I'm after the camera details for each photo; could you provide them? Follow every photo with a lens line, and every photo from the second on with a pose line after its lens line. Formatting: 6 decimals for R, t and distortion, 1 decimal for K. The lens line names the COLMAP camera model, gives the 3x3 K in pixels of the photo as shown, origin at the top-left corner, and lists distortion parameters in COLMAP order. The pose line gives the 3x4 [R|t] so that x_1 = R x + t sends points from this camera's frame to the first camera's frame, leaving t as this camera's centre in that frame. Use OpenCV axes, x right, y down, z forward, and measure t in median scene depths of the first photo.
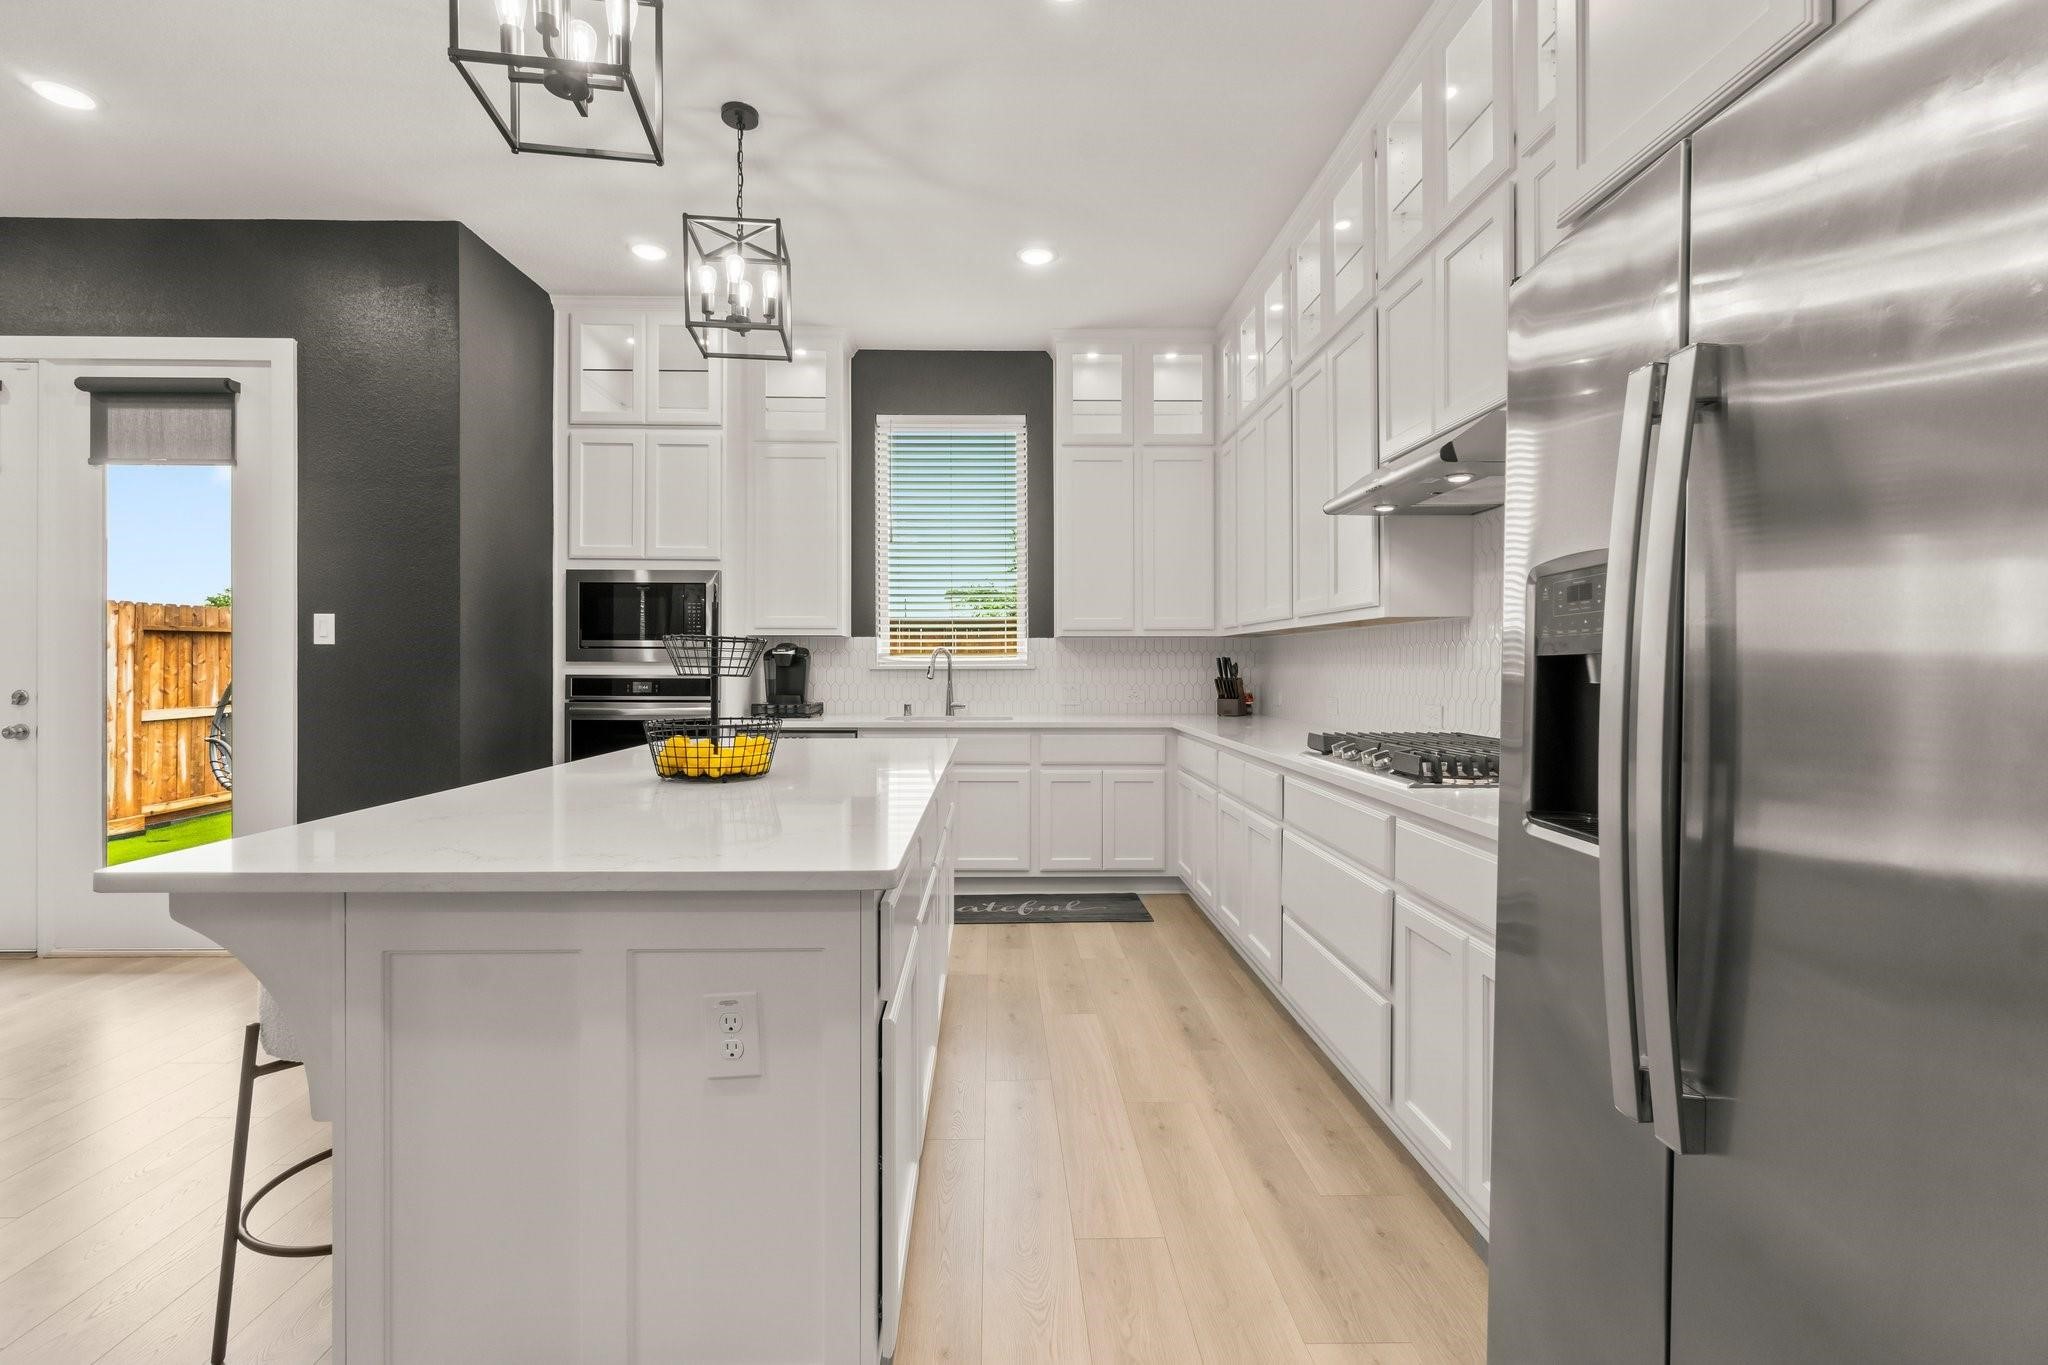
lens RADIAL K [[882.4, 0, 1014.9], [0, 882.4, 668.2], [0, 0, 1]] dist [-0.004579, 0.000953]
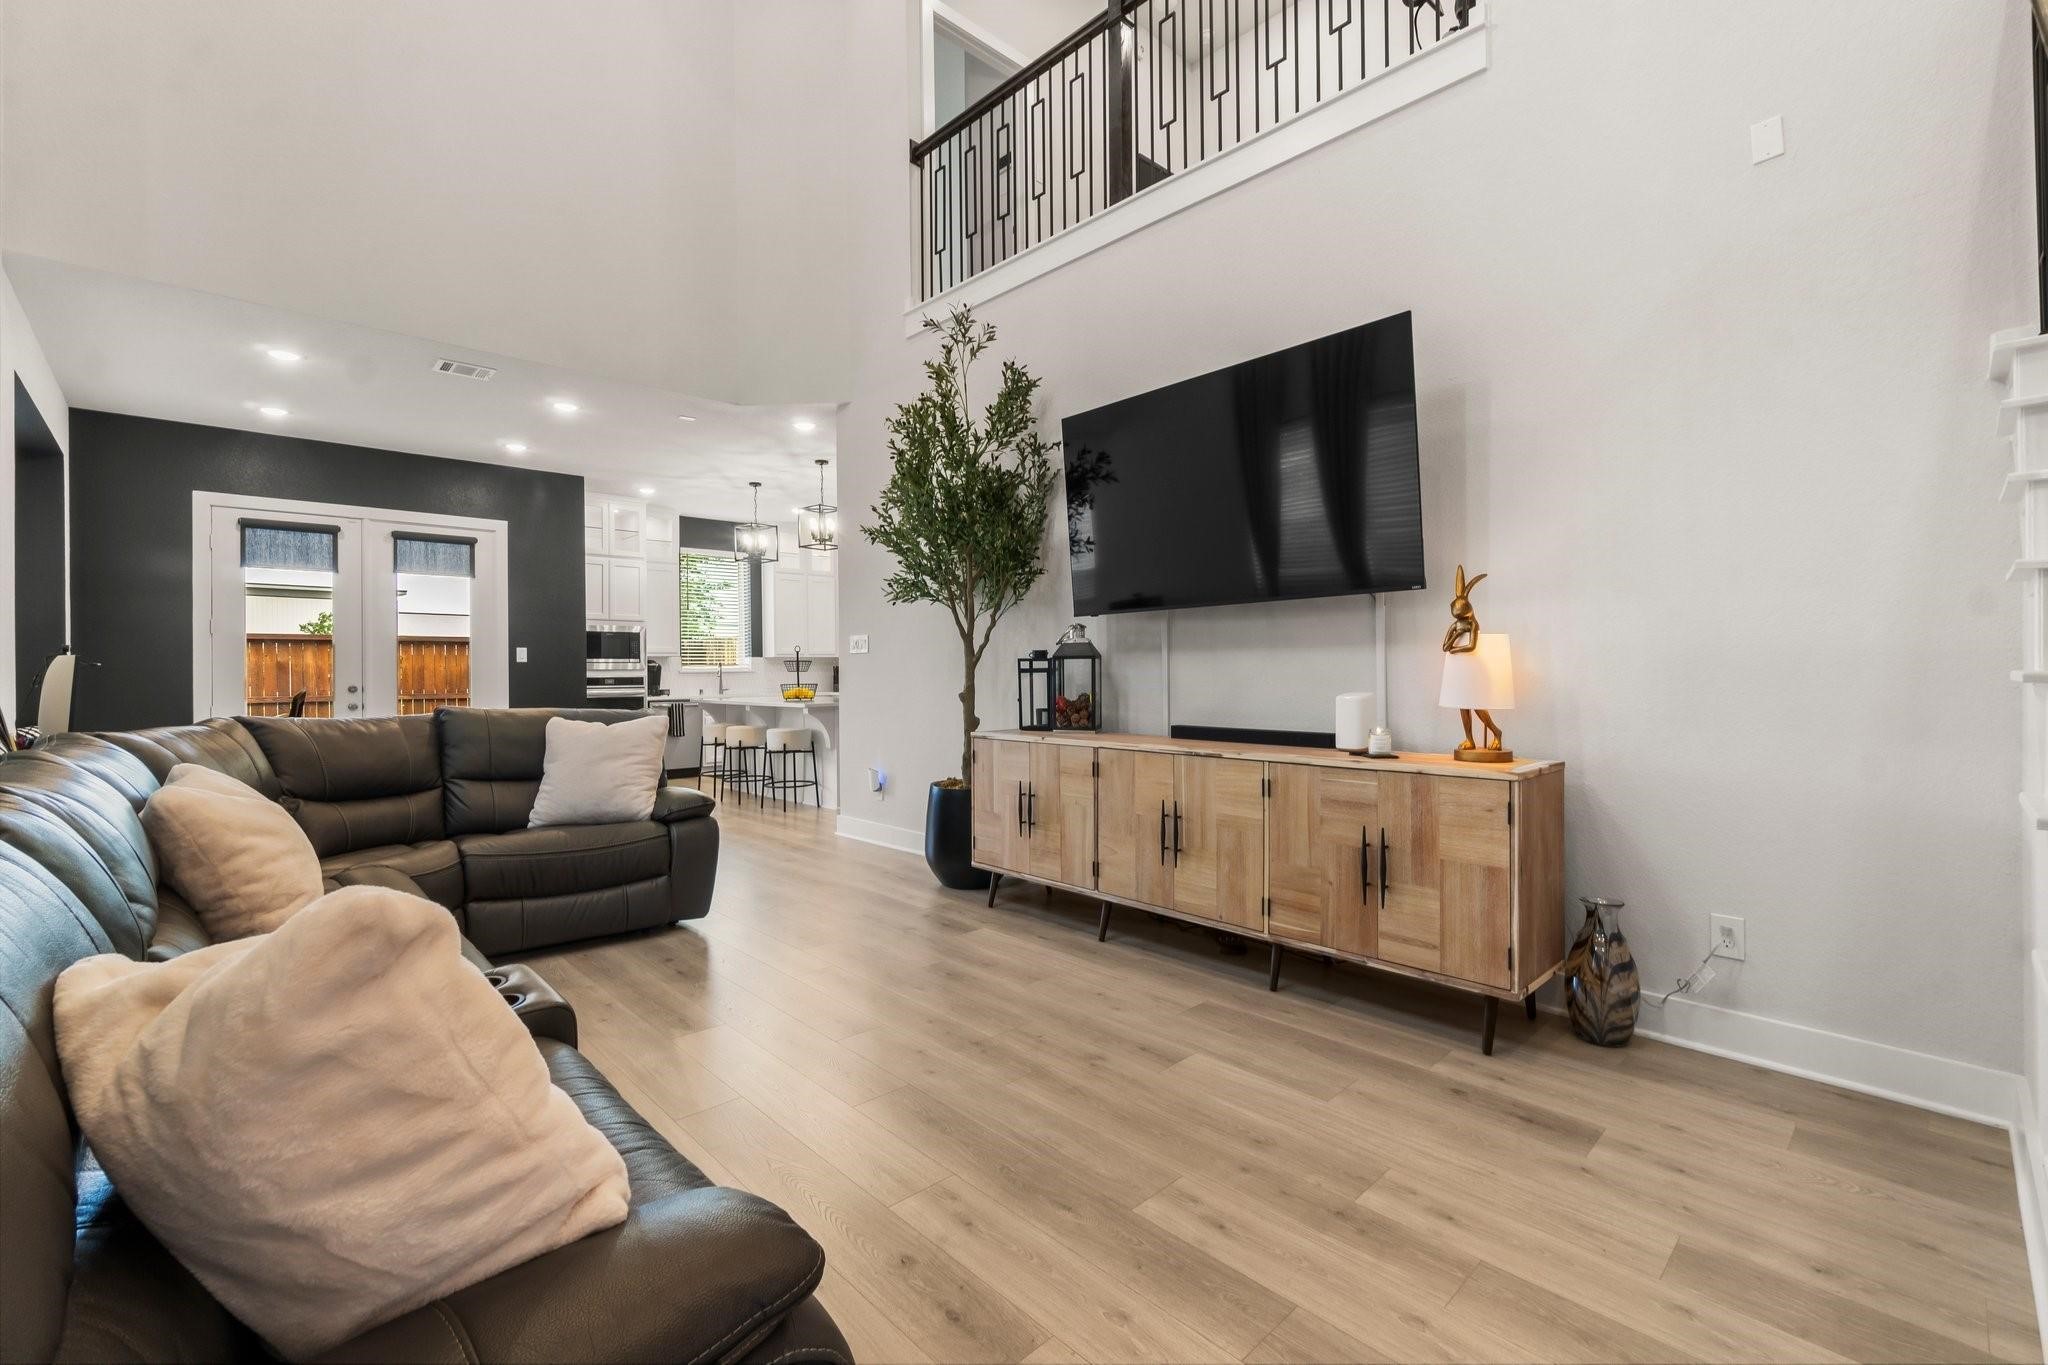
lens RADIAL K [[882.4, 0, 1015.9], [0, 882.4, 669.0], [0, 0, 1]] dist [-0.004579, 0.000953]
pose [[0.748383, -0.006497, 0.663235, -1.218606], [0.012352, 0.999915, -0.004143, 0.014232], [-0.663152, 0.011293, 0.748400, -1.352965]]
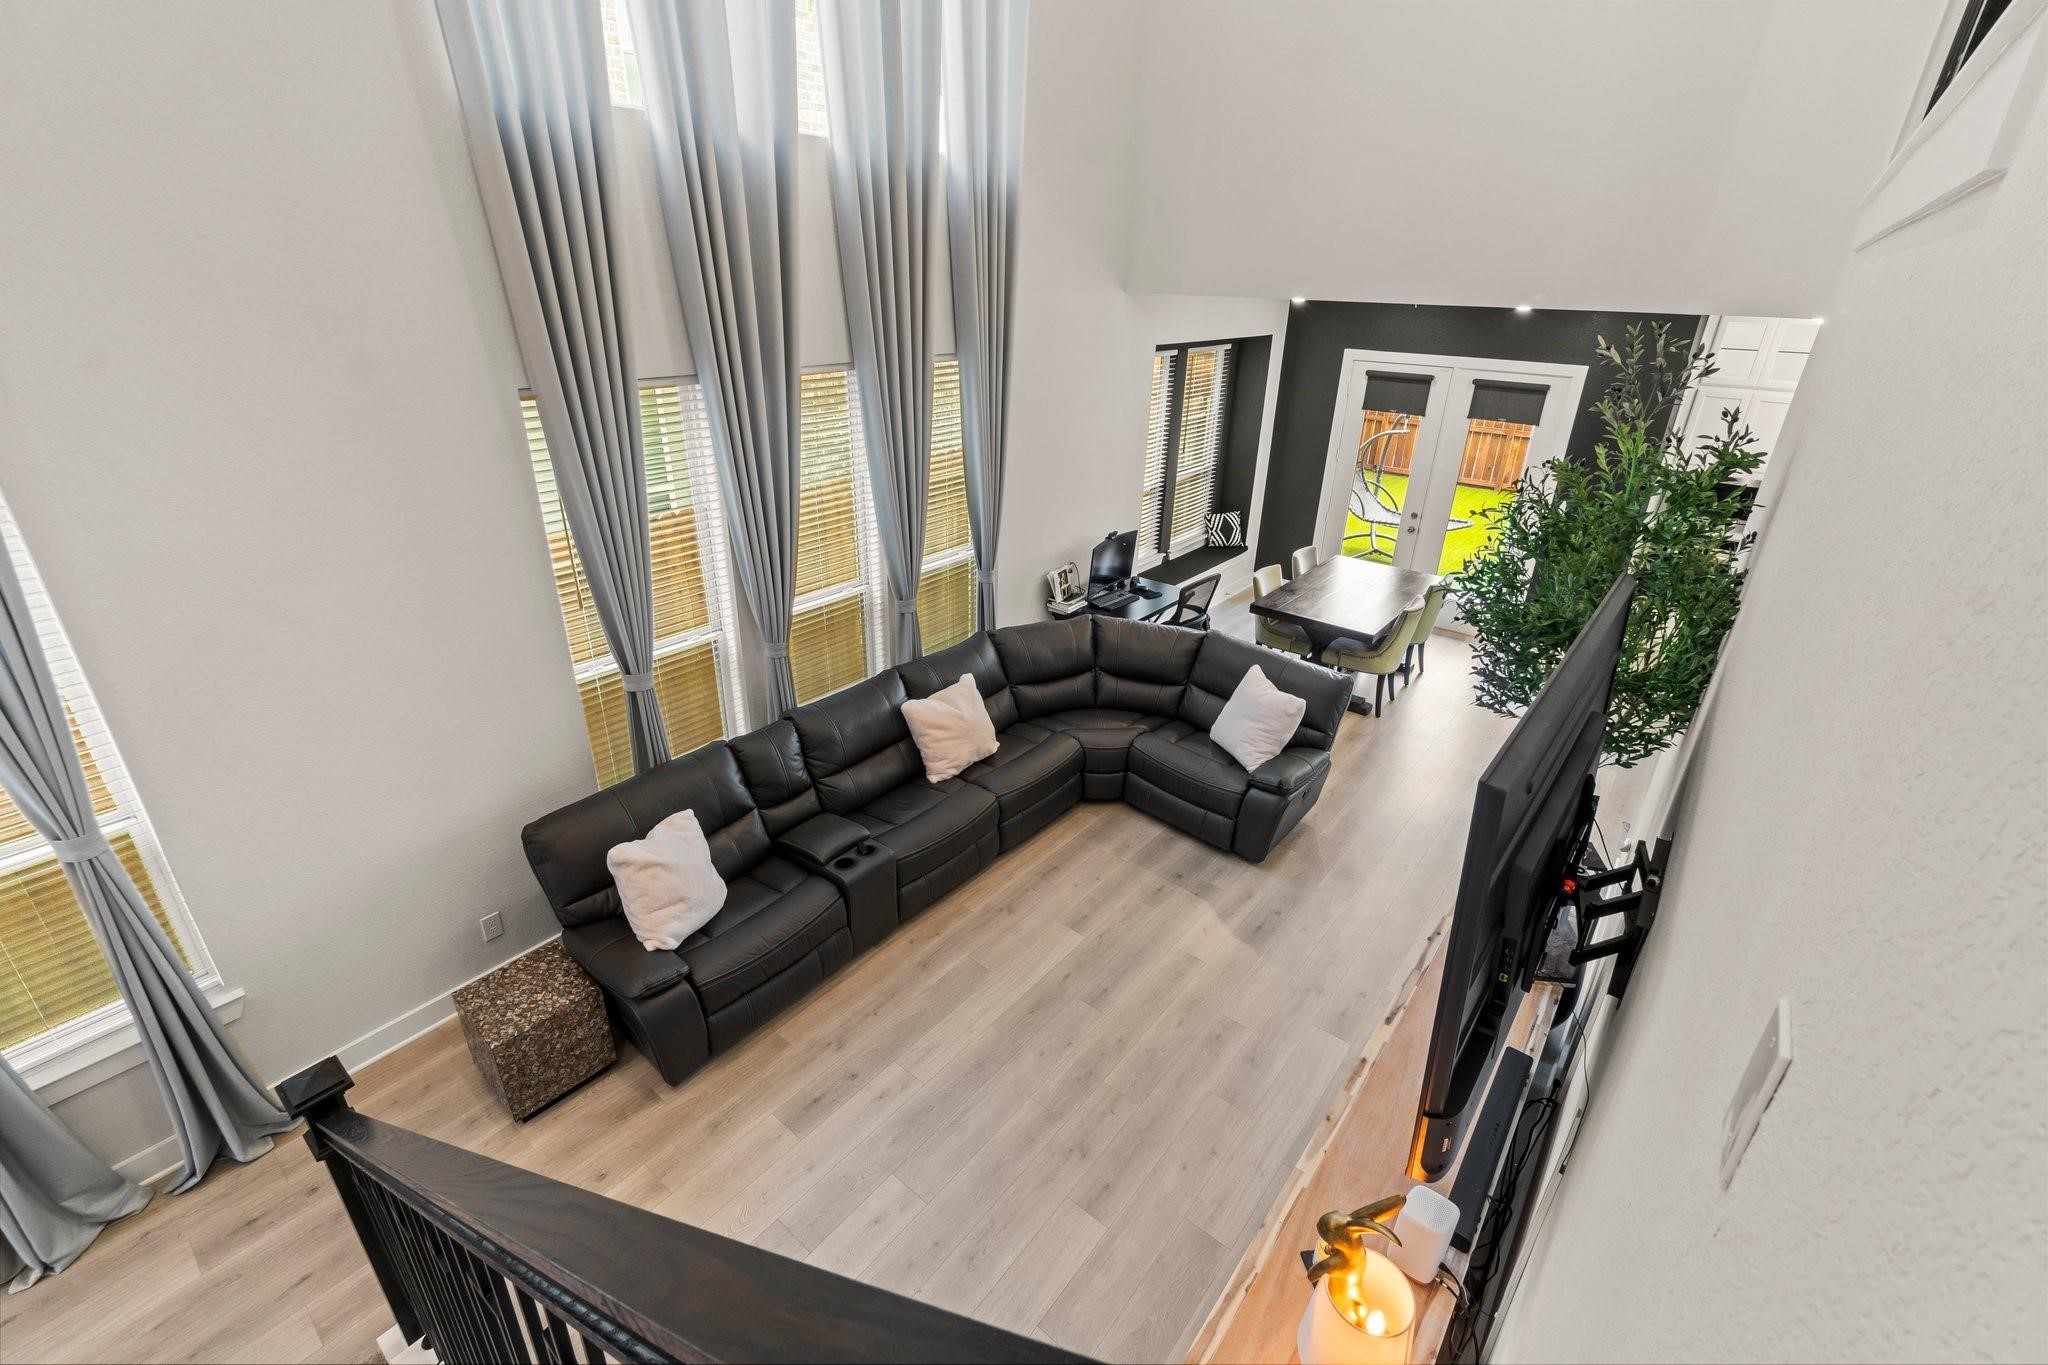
lens RADIAL K [[882.4, 0, 1009.1], [0, 882.4, 679.4], [0, 0, 1]] dist [-0.004579, 0.000953]
pose [[0.749644, 0.284704, -0.597476, -0.363775], [-0.013896, 0.909320, 0.415865, -0.499453], [0.661696, -0.303448, 0.685622, -1.394020]]
